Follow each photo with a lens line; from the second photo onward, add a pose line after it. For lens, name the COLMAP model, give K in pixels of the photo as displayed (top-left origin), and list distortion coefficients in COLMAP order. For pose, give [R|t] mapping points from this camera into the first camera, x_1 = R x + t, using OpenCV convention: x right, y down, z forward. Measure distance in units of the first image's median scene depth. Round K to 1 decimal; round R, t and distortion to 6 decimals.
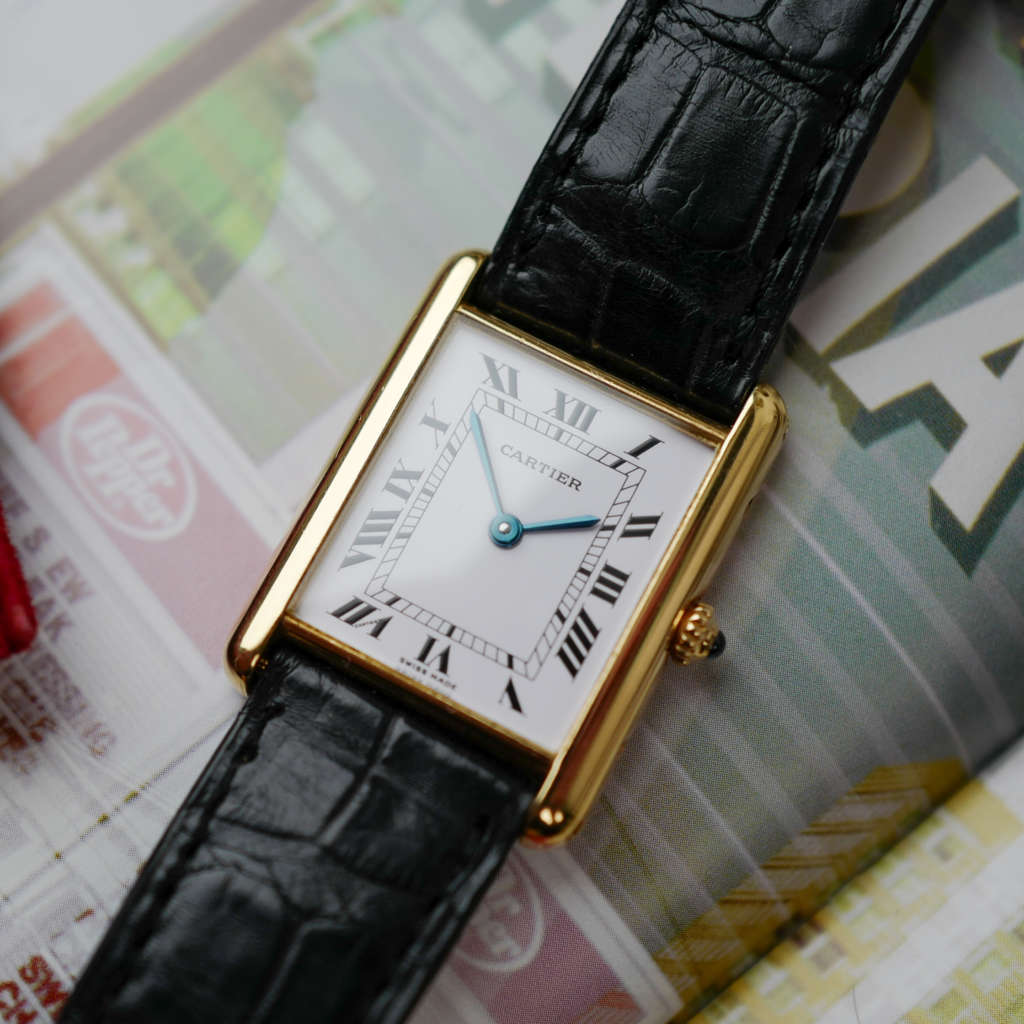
lens RADIAL K [[2020.6, 0, 462.6], [0, 2020.6, 549.0], [0, 0, 1]] dist [0.000883, 0.425731]
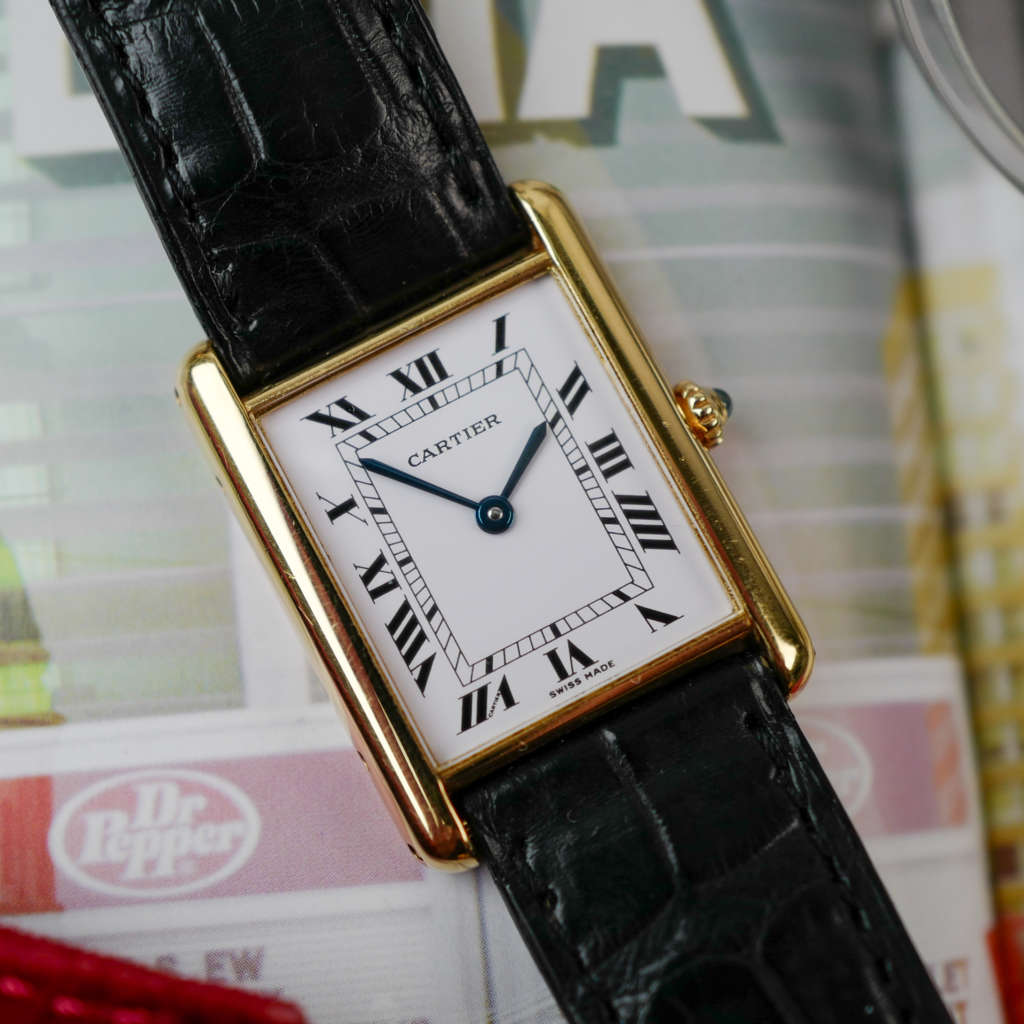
lens RADIAL K [[1995.1, 0, 372.2], [0, 1995.1, 534.7], [0, 0, 1]] dist [0.015229, 0.041235]
pose [[0.559755, -0.809997, 0.174872, -0.166809], [0.790808, 0.585207, 0.179318, -0.200983], [-0.247583, 0.037916, 0.968124, 0.167343]]
